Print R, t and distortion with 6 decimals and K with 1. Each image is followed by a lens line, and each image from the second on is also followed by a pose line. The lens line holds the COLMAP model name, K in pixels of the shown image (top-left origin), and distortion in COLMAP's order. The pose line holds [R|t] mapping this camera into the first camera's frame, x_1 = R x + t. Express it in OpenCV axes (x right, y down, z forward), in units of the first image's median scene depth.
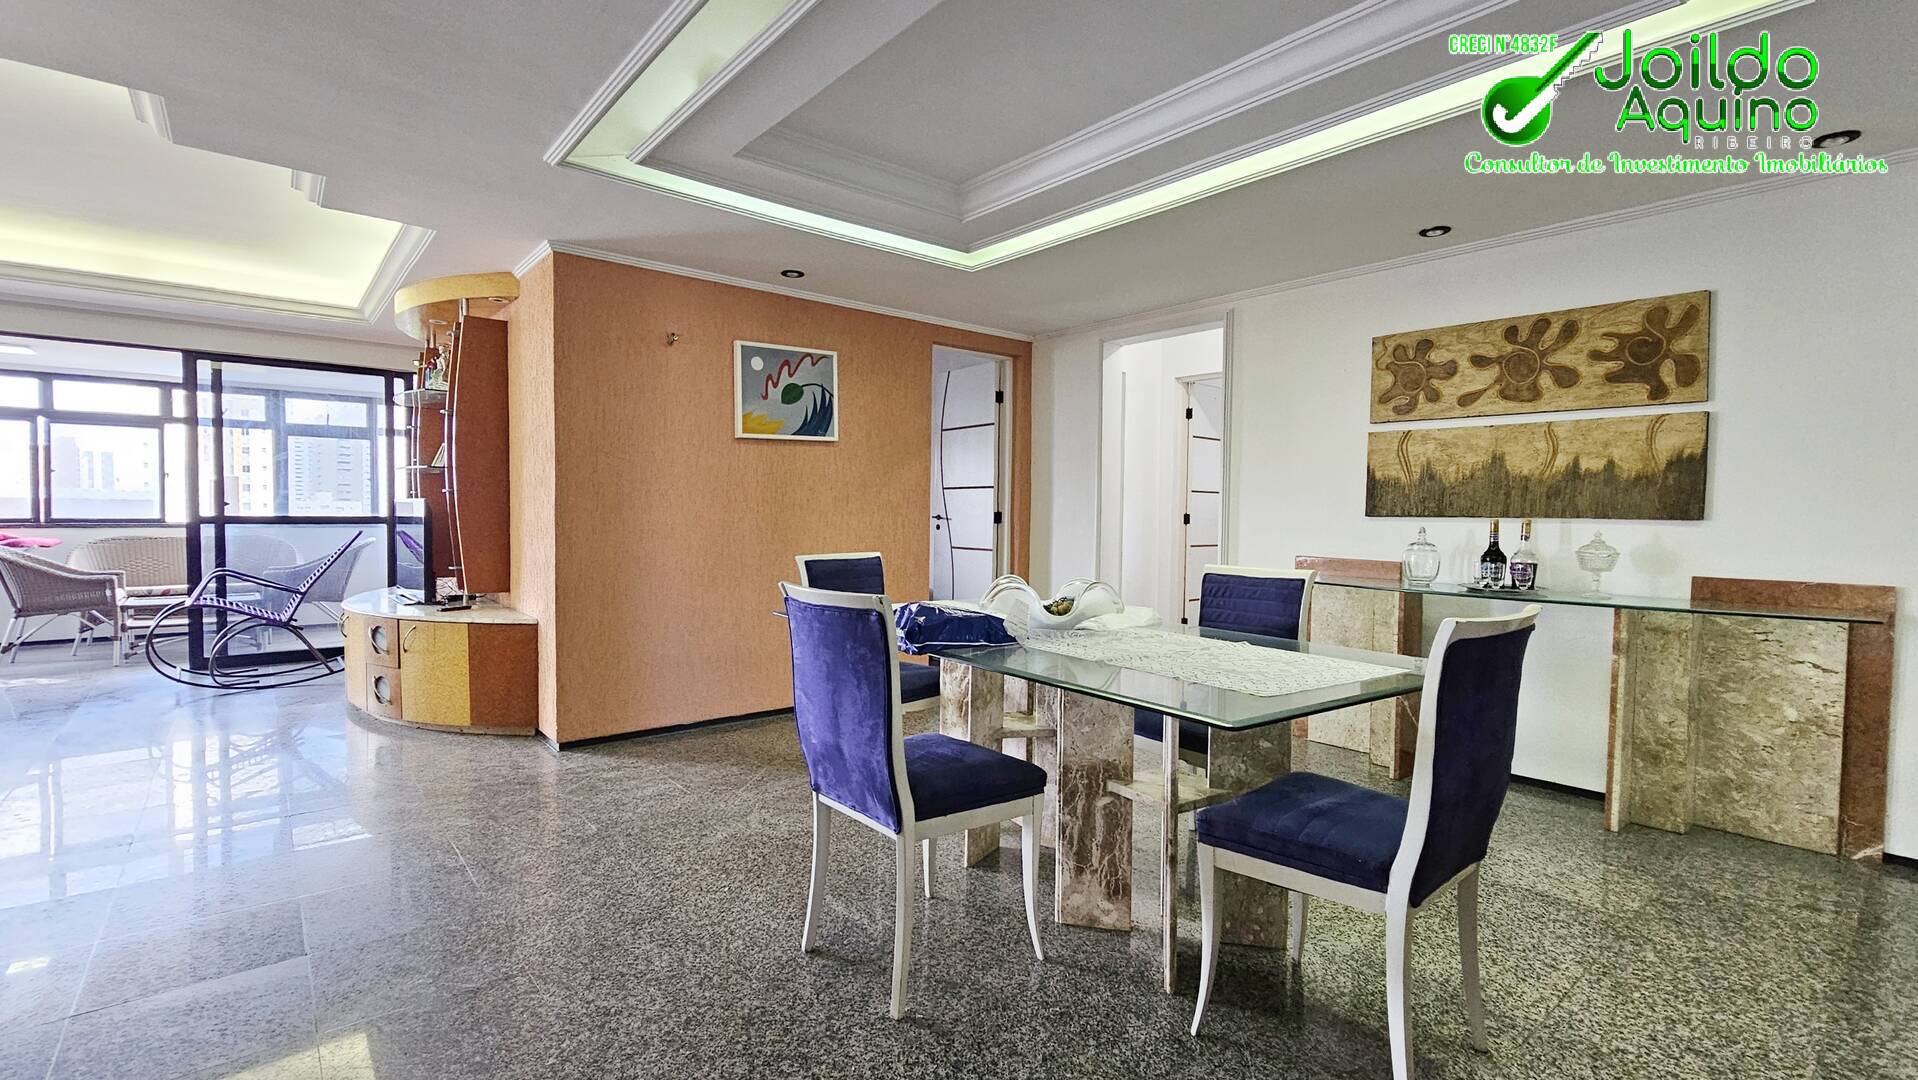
lens RADIAL K [[842.9, 0, 962.2], [0, 842.9, 541.0], [0, 0, 1]] dist [0.001720, -0.000438]
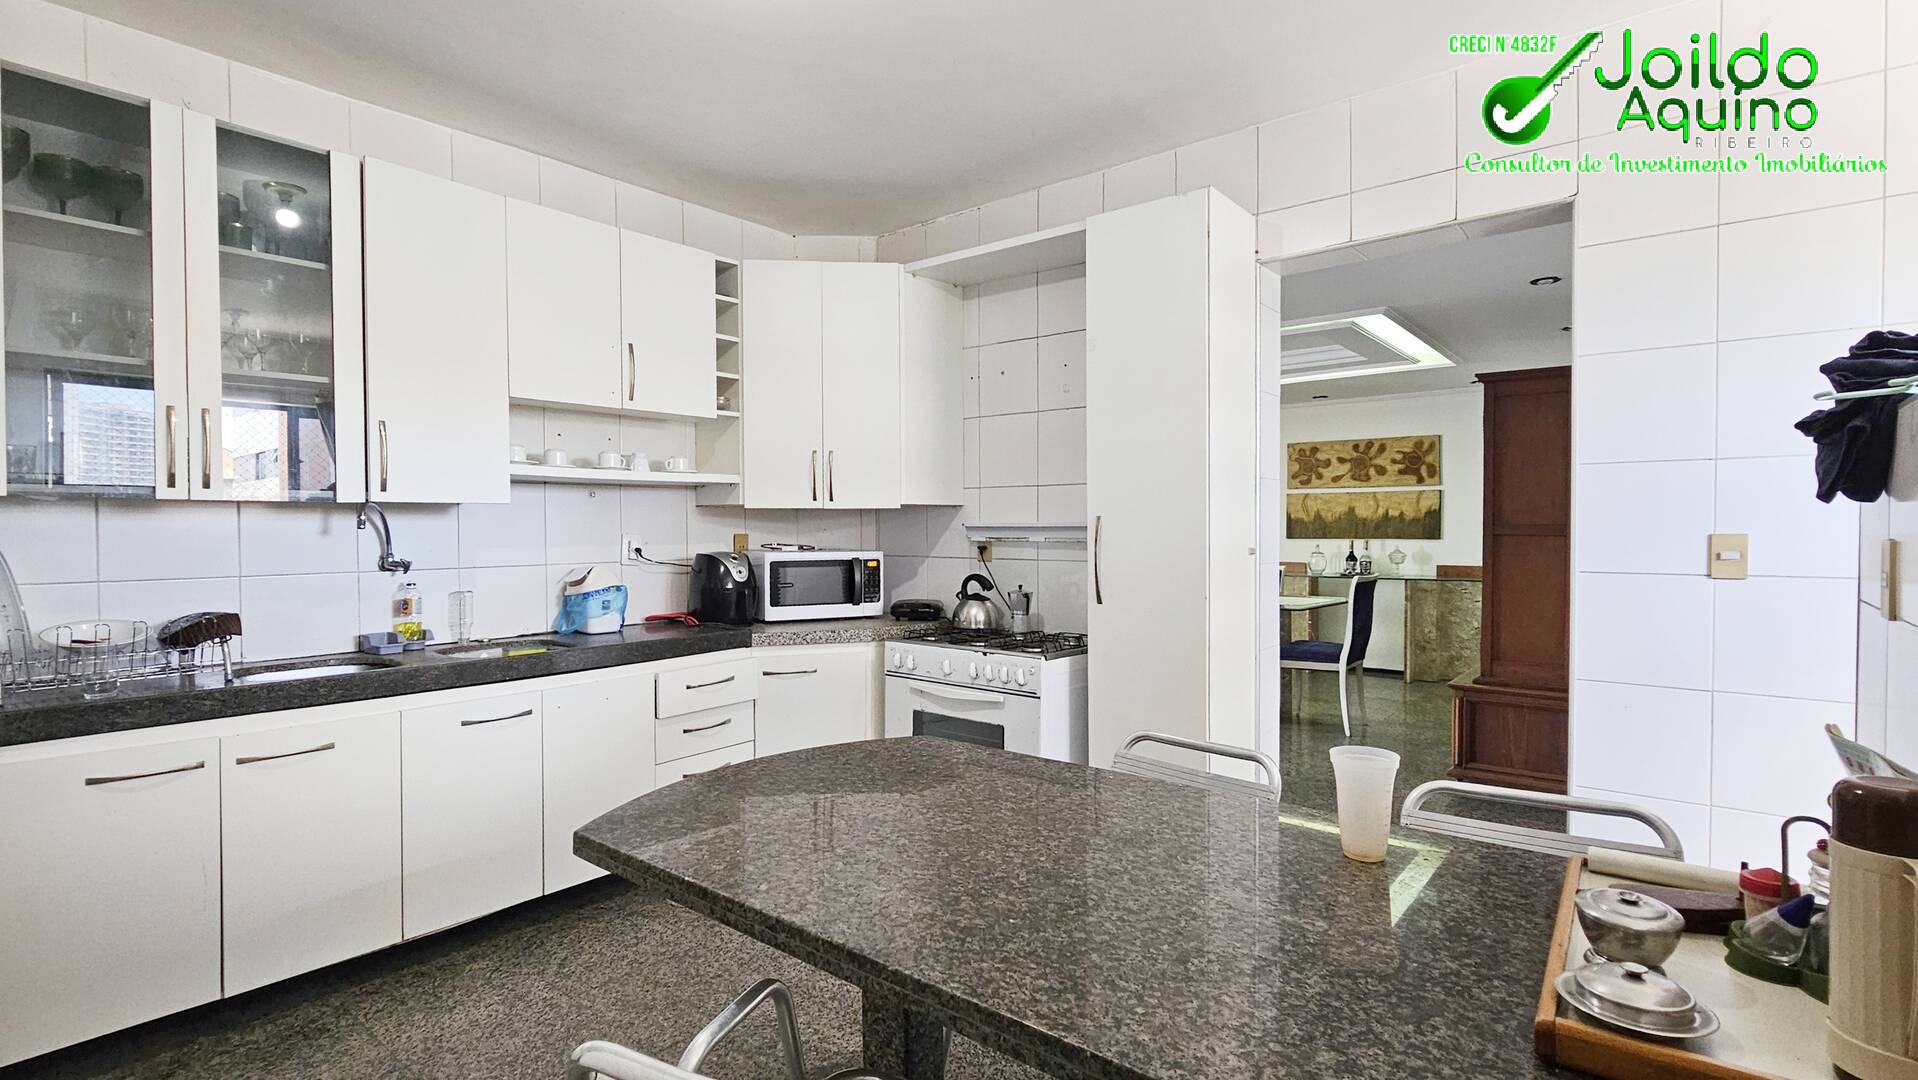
lens RADIAL K [[905.5, 0, 948.0], [0, 905.5, 541.6], [0, 0, 1]] dist [0.010703, -0.001136]
pose [[0.983571, -0.022493, 0.179115, -0.687588], [0.024933, 0.999624, -0.011380, -0.019982], [-0.178792, 0.015659, 0.983762, -0.936608]]
